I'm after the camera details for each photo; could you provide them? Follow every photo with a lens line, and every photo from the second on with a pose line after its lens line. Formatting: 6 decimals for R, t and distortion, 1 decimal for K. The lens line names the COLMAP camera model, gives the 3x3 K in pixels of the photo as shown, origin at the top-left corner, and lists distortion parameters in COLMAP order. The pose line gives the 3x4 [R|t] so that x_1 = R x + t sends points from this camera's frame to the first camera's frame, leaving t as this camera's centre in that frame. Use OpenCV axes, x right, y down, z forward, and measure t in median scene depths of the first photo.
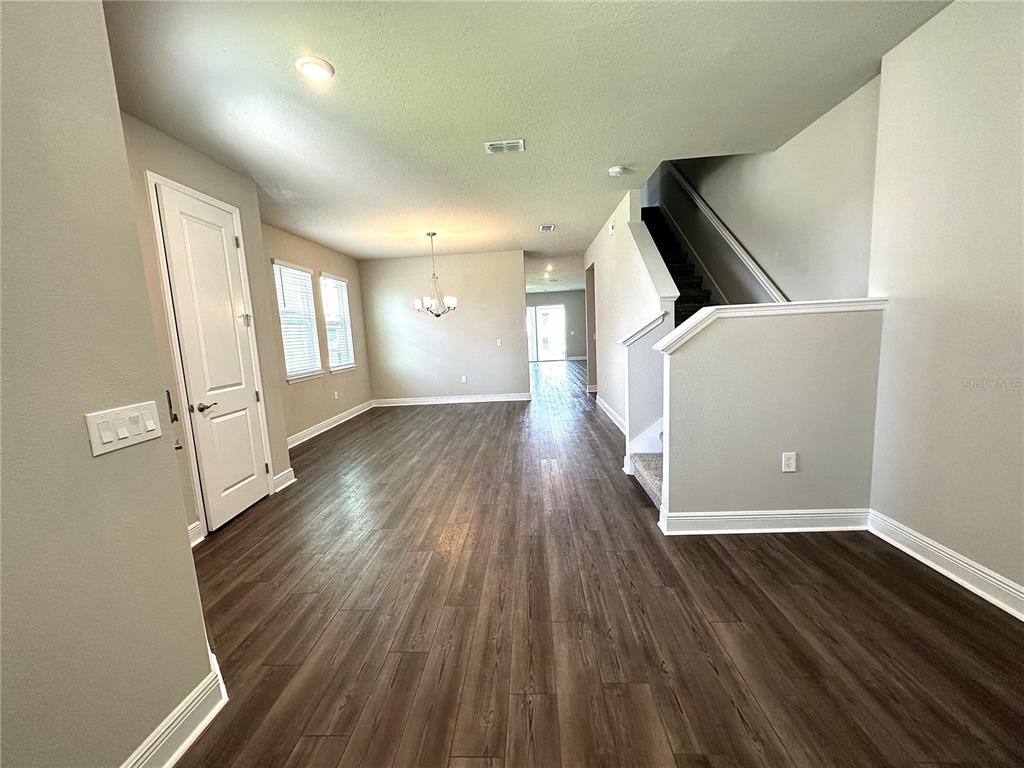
lens RADIAL K [[409.1, 0, 512.0], [0, 409.1, 384.0], [0, 0, 1]] dist [-0.000331, -0.000092]
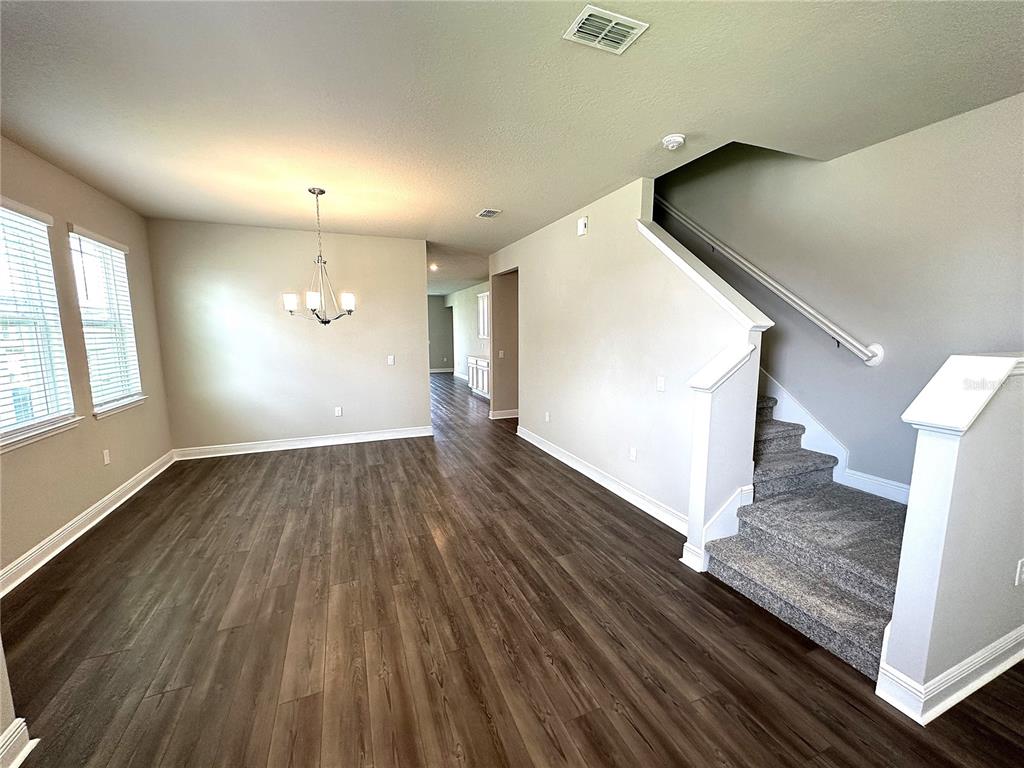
lens RADIAL K [[409.1, 0, 512.0], [0, 409.1, 384.0], [0, 0, 1]] dist [-0.000331, -0.000092]
pose [[0.904866, -0.005703, 0.425657, -0.191762], [0.011665, 0.999867, -0.011403, -0.061379], [-0.425536, 0.015283, 0.904813, 0.308828]]
